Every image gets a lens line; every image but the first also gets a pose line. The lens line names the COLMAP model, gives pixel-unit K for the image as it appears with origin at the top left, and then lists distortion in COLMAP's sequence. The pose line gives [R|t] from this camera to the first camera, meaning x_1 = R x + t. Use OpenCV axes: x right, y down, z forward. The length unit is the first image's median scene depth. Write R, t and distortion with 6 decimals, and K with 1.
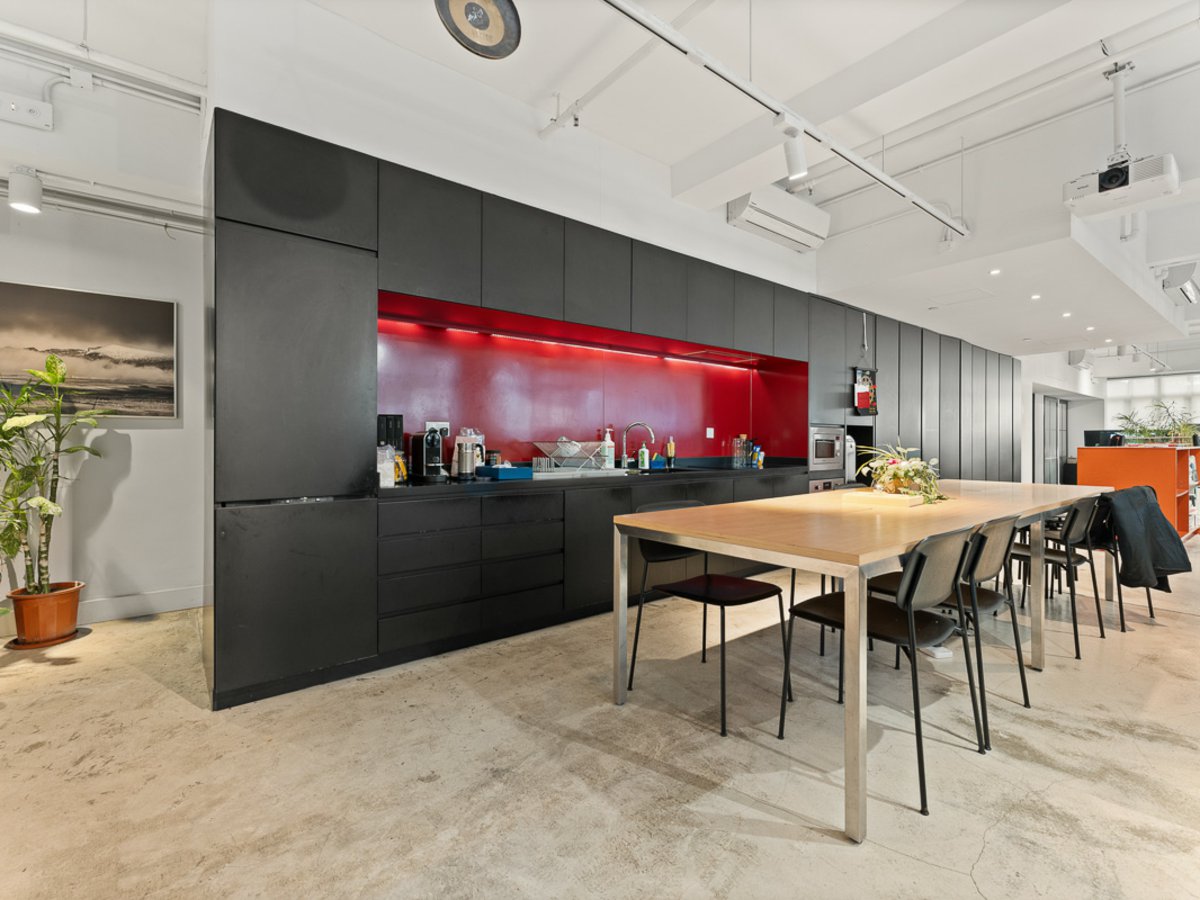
lens RADIAL K [[542.4, 0, 600.9], [0, 542.4, 444.4], [0, 0, 1]] dist [0.000540, -0.000019]
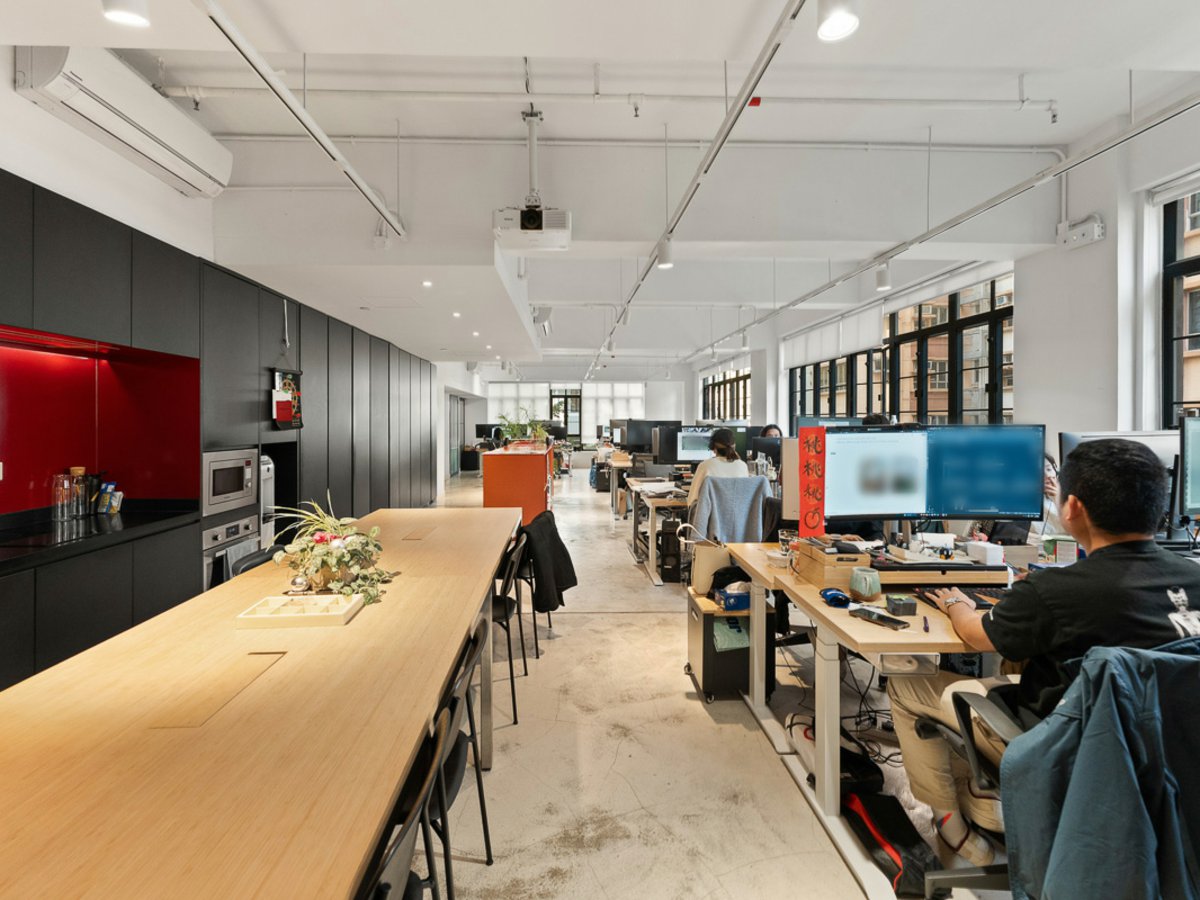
lens RADIAL K [[542.4, 0, 580.5], [0, 542.4, 421.3], [0, 0, 1]] dist [0.000540, -0.000019]
pose [[0.591007, -0.003463, 0.806659, 0.107362], [0.003612, 0.999992, 0.001646, -0.068100], [-0.806658, 0.001941, 0.591015, 0.196469]]
